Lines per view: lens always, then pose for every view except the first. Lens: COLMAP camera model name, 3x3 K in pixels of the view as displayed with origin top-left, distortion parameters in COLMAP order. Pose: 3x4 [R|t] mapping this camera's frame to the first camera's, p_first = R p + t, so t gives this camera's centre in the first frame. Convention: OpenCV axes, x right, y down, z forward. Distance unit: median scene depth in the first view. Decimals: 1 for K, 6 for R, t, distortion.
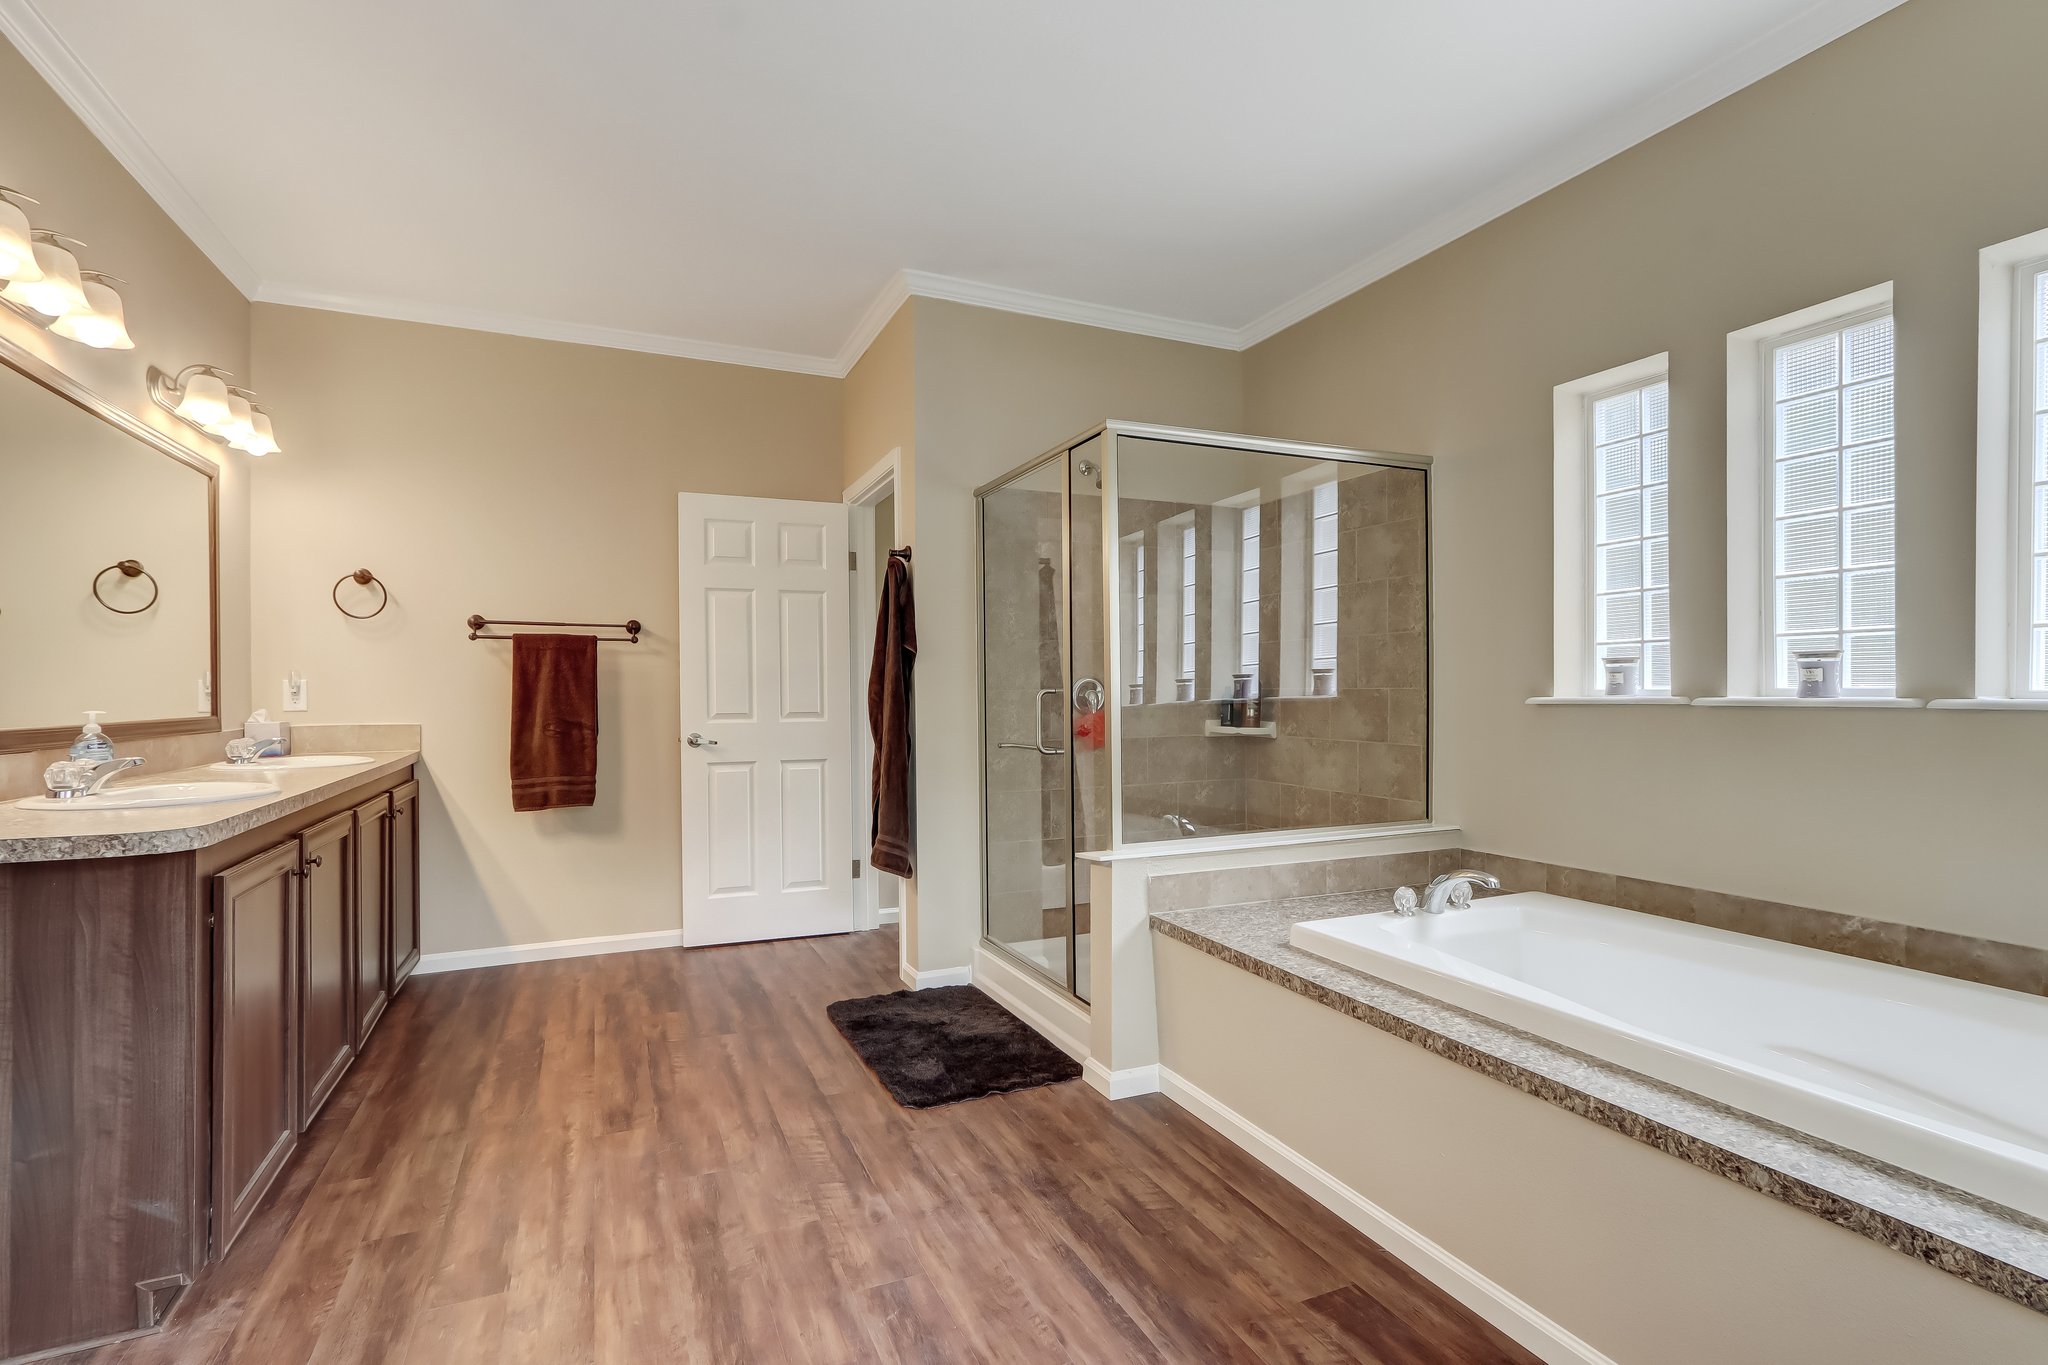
lens RADIAL K [[945.5, 0, 1011.4], [0, 945.5, 685.2], [0, 0, 1]] dist [0.003807, 0.000605]
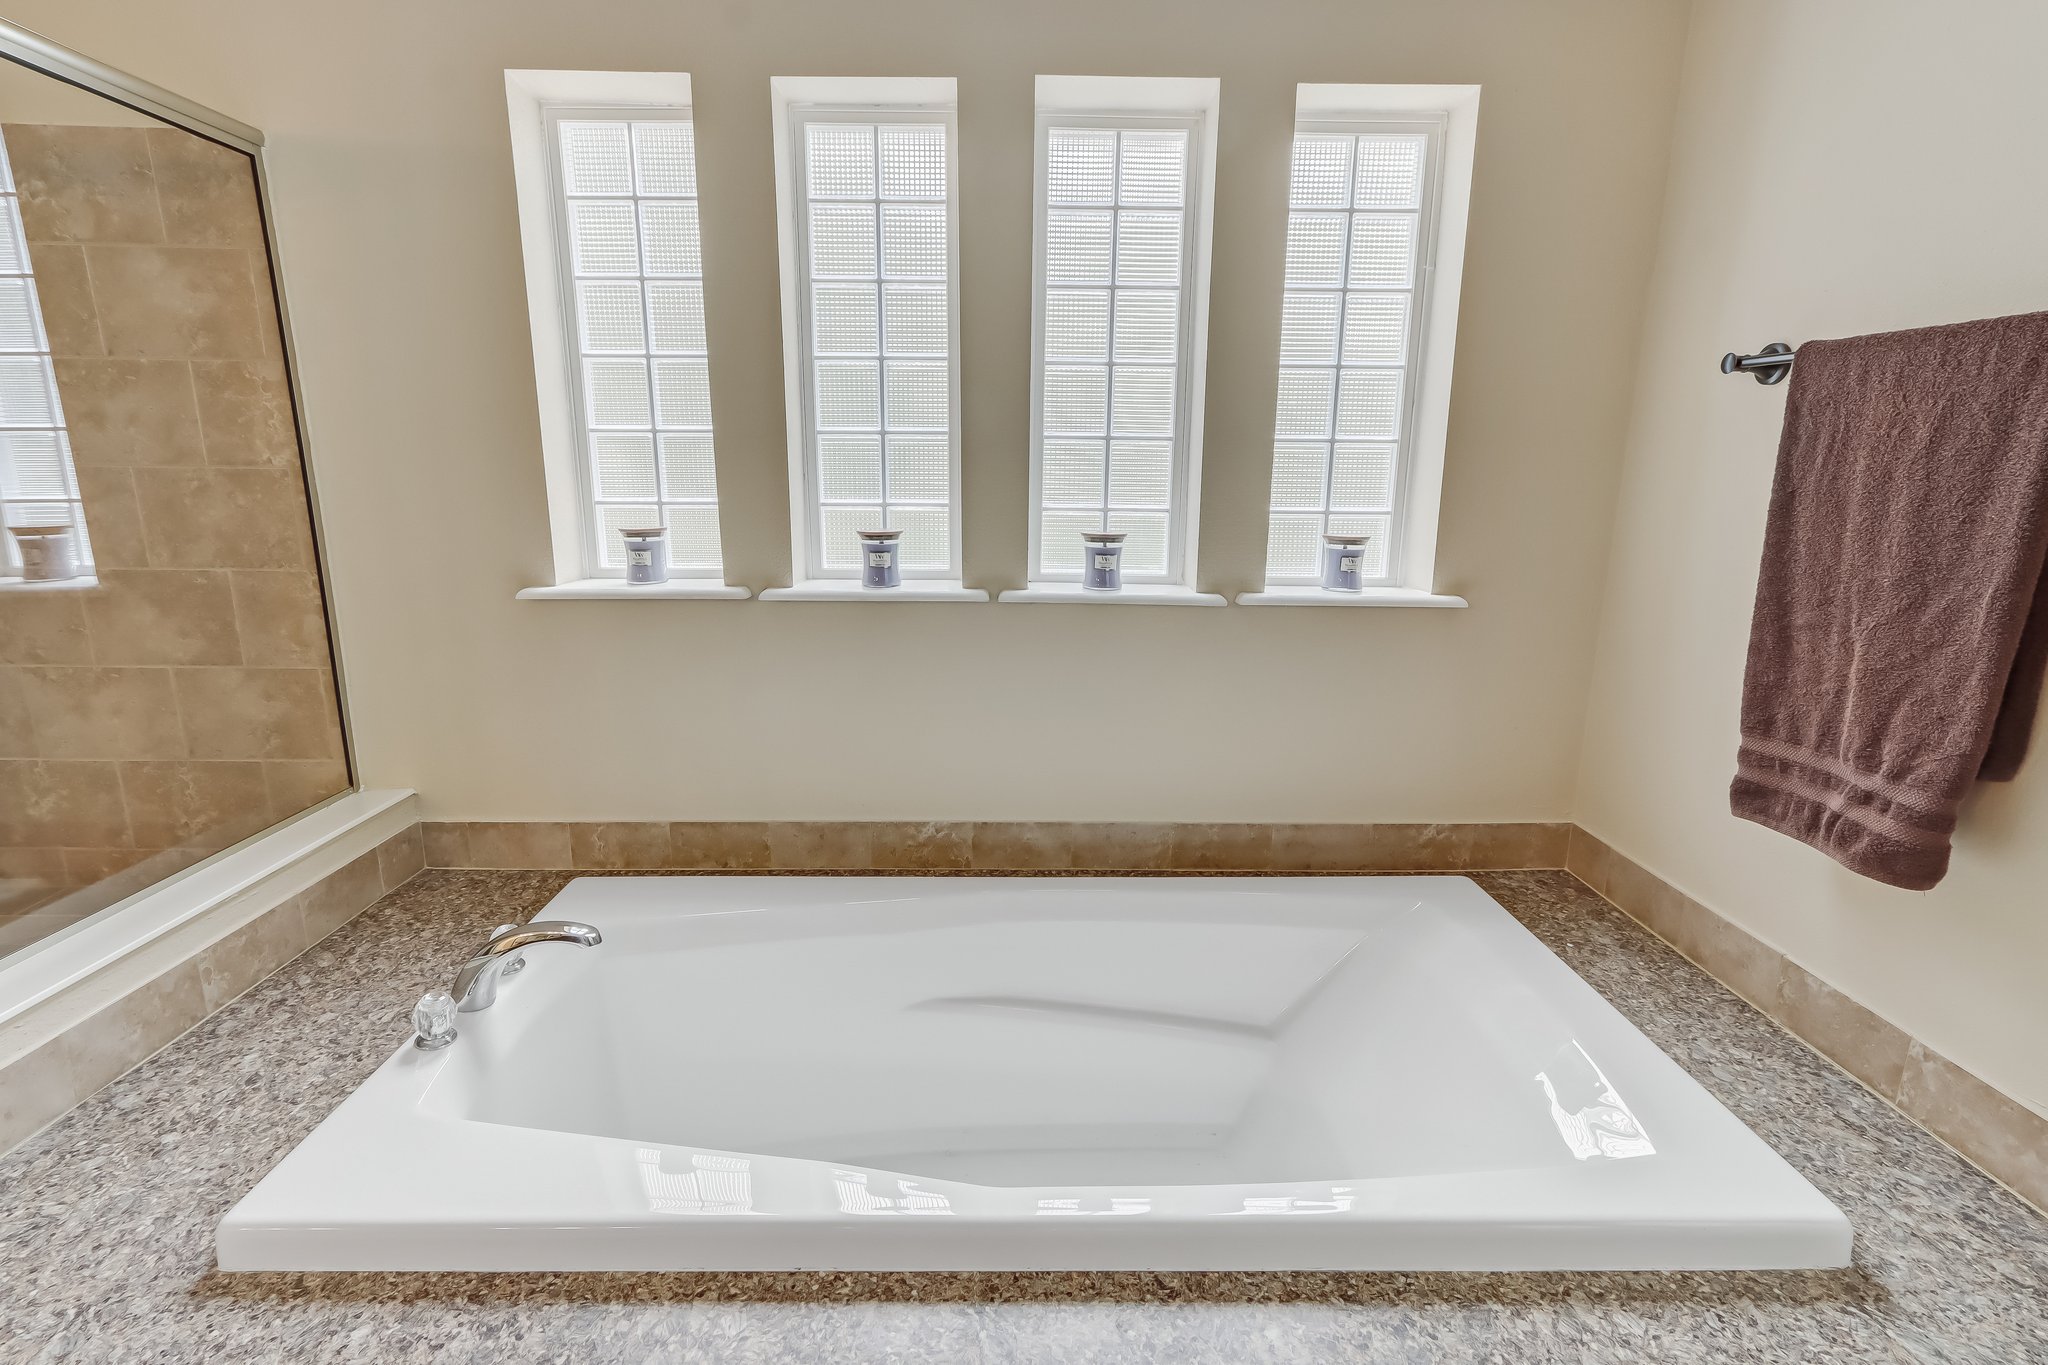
lens RADIAL K [[945.5, 0, 1011.4], [0, 945.5, 685.2], [0, 0, 1]] dist [0.003807, 0.000605]
pose [[0.393632, -0.197443, 0.897814, 0.078145], [-0.012903, 0.975379, 0.220158, -0.066739], [-0.919178, -0.098246, 0.381393, 0.413426]]
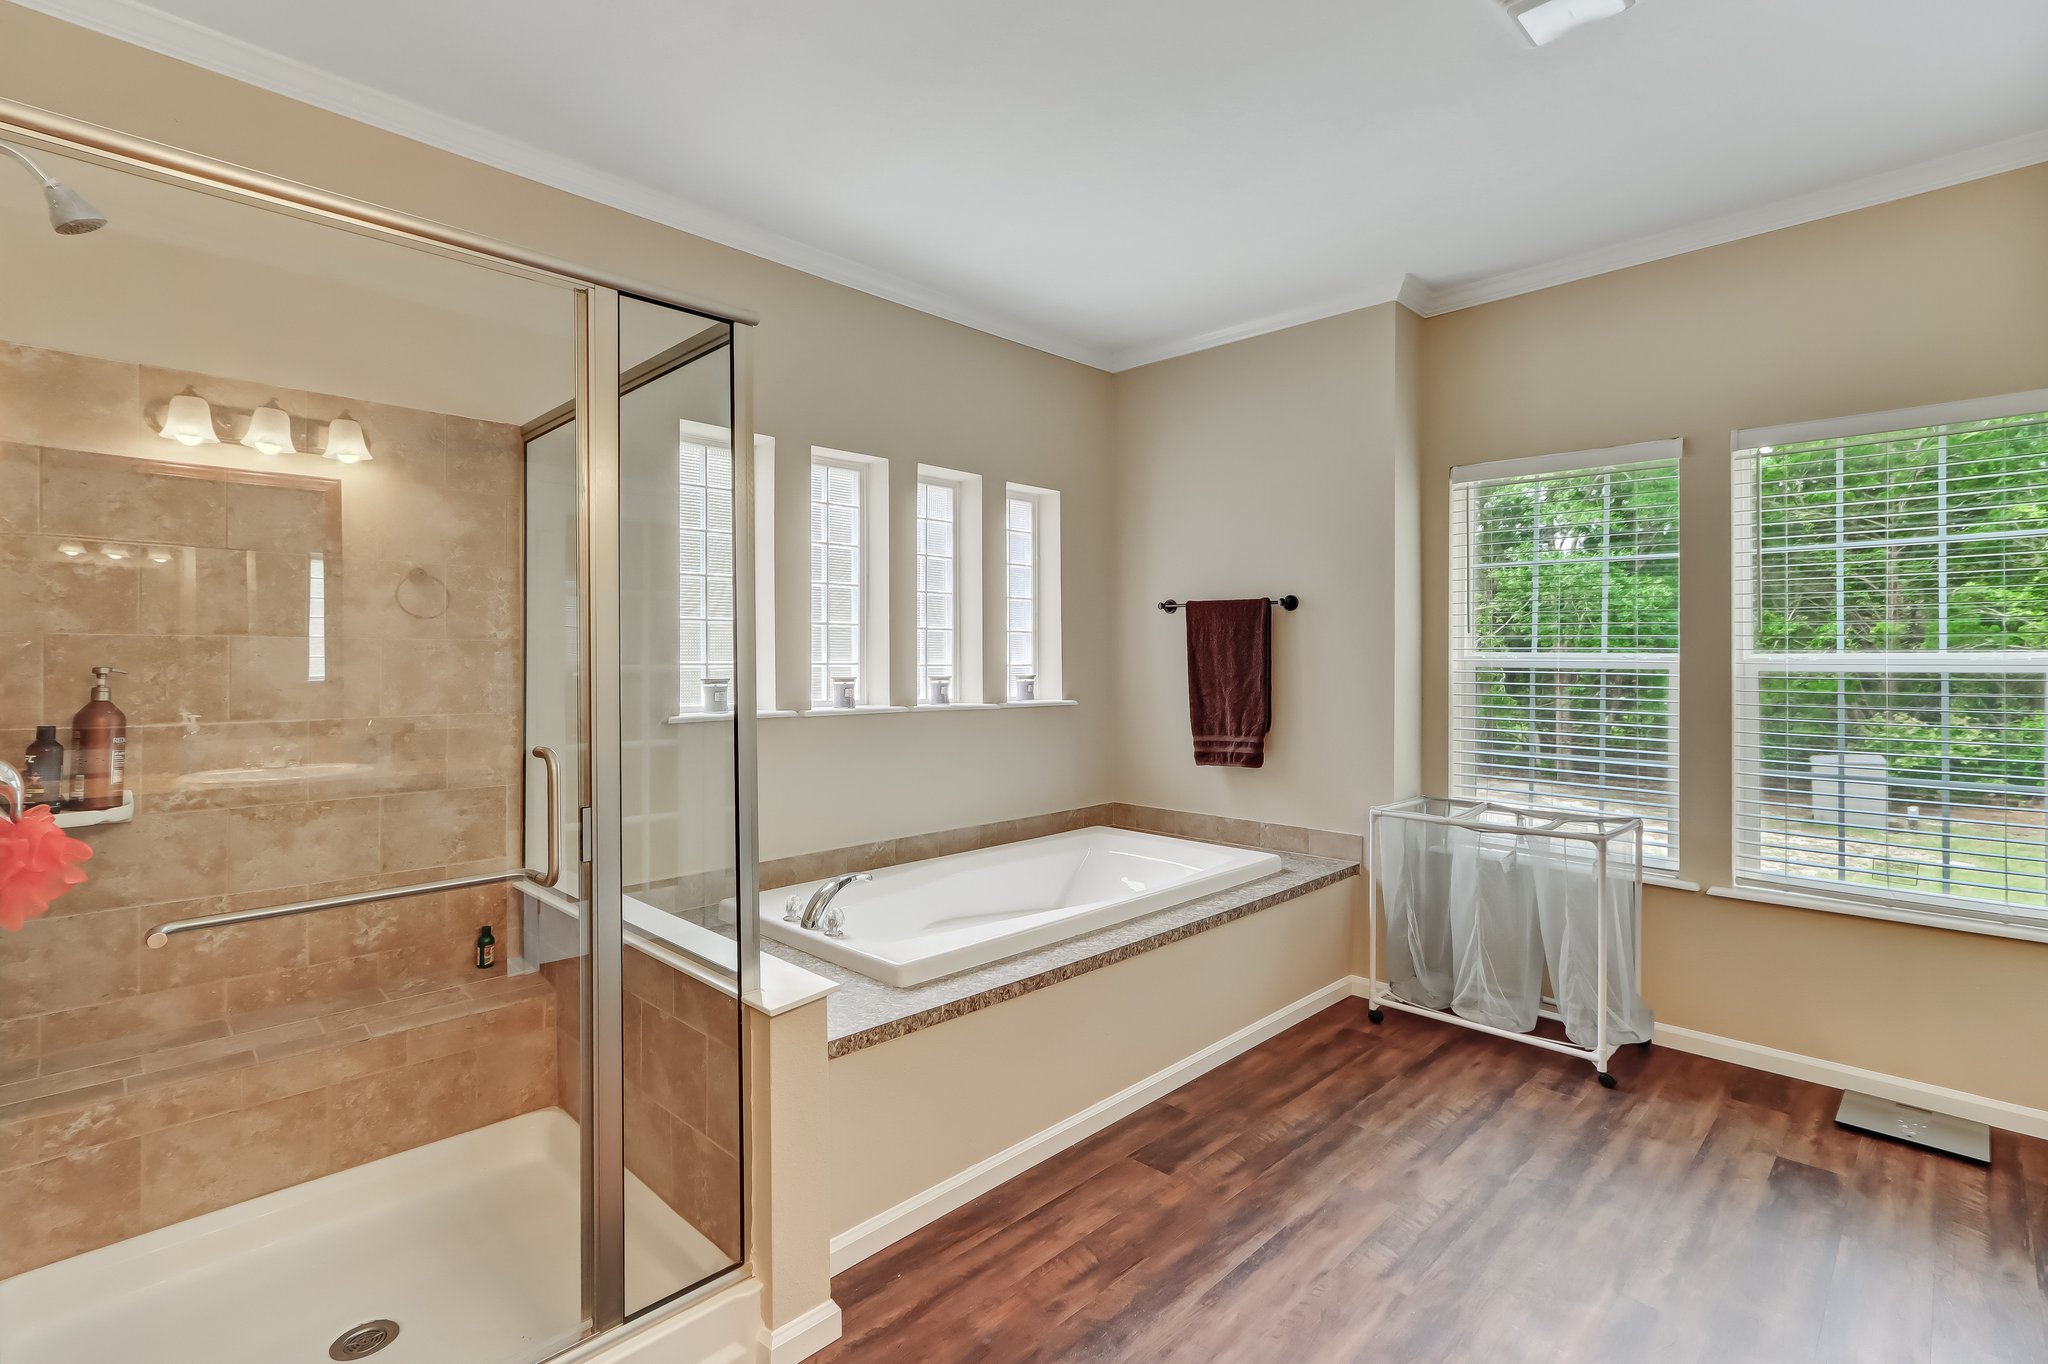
lens RADIAL K [[957.2, 0, 1009.0], [0, 957.2, 657.0], [0, 0, 1]] dist [-0.001919, 0.000396]
pose [[-0.360640, 0.010017, 0.932651, -0.504017], [-0.000084, 0.999942, -0.010772, -0.038143], [-0.932705, -0.003964, -0.360618, 0.975072]]
